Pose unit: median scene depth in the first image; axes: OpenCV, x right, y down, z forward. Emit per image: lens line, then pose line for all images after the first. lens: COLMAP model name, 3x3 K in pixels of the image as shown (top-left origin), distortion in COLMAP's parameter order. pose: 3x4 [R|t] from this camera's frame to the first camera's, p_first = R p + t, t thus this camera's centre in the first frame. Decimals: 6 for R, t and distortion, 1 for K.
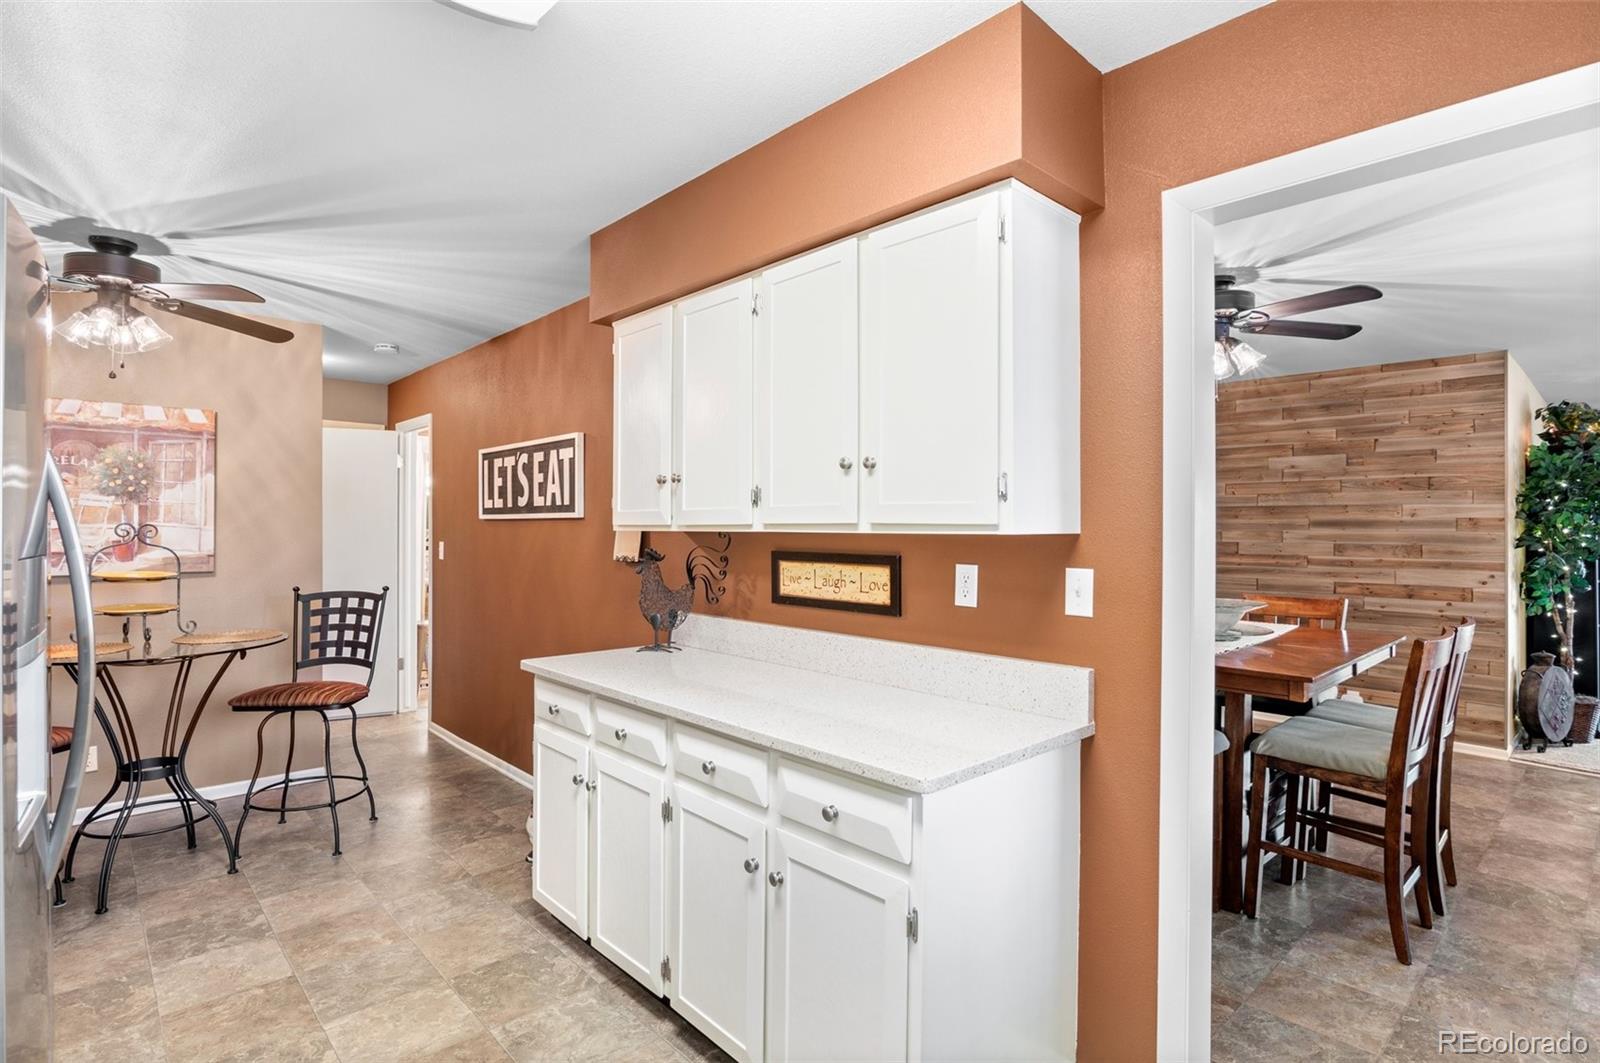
lens RADIAL K [[791.3, 0, 797.5], [0, 791.3, 526.2], [0, 0, 1]] dist [-0.024094, 0.002696]
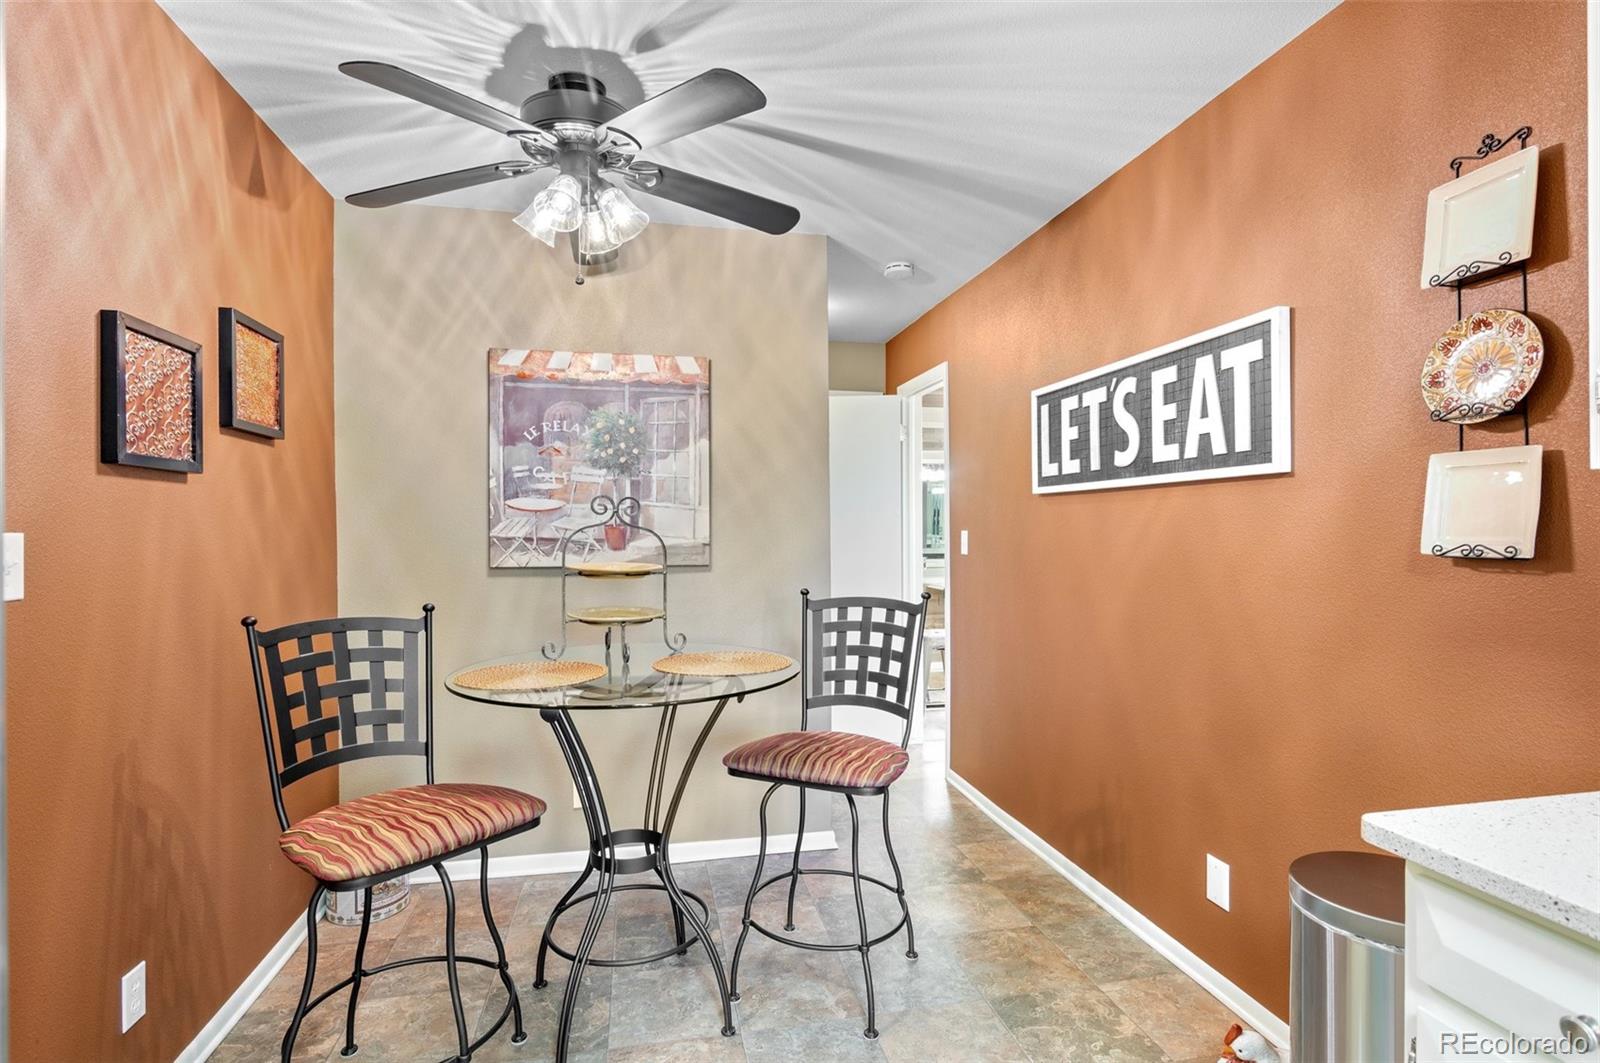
lens RADIAL K [[791.3, 0, 806.1], [0, 791.3, 539.3], [0, 0, 1]] dist [-0.024094, 0.002696]
pose [[0.860044, 0.001073, -0.510218, -0.264113], [0.006678, 0.999888, 0.013359, 0.022562], [0.510176, -0.014897, 0.859941, 0.374675]]
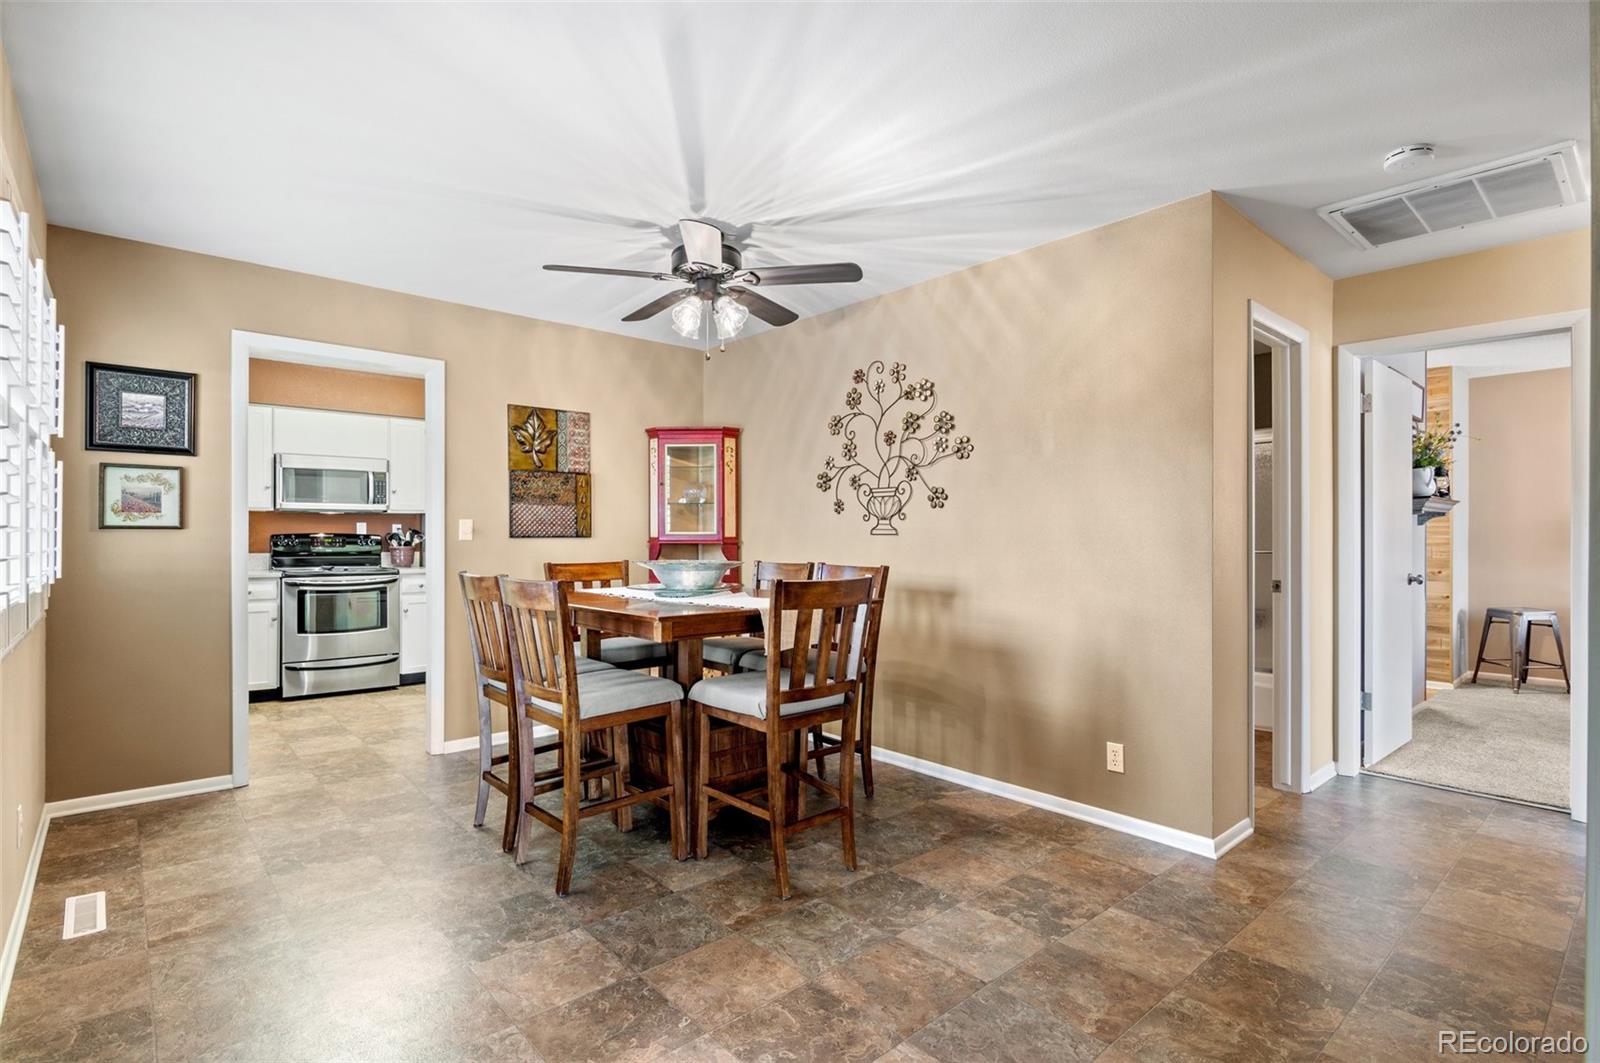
lens RADIAL K [[791.3, 0, 803.9], [0, 791.3, 537.0], [0, 0, 1]] dist [-0.024094, 0.002696]
pose [[-0.017773, -0.000794, -0.999842, 1.475965], [0.001483, 0.999999, -0.000821, 0.060062], [0.999841, -0.001498, -0.017772, 1.110556]]
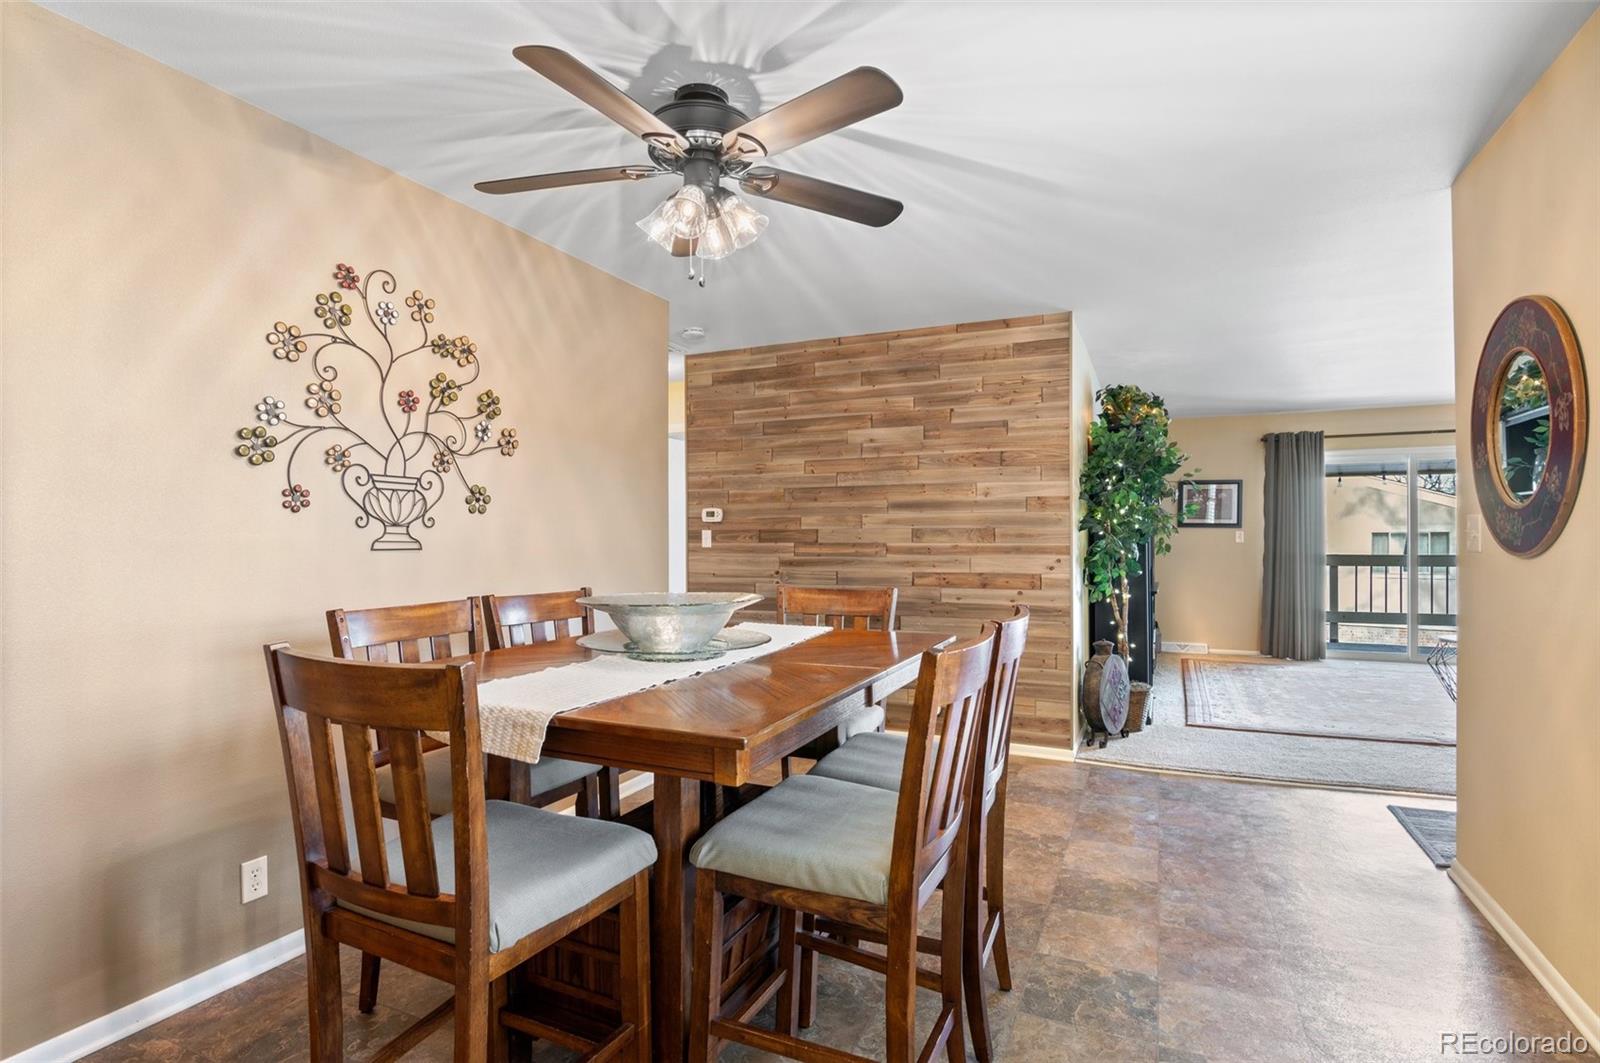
lens RADIAL K [[791.3, 0, 791.3], [0, 791.3, 546.6], [0, 0, 1]] dist [-0.024094, 0.002696]
pose [[0.923724, -0.011862, 0.382874, 0.345647], [0.007347, 0.999885, 0.013253, 0.045816], [-0.382987, -0.009429, 0.923706, 0.367776]]
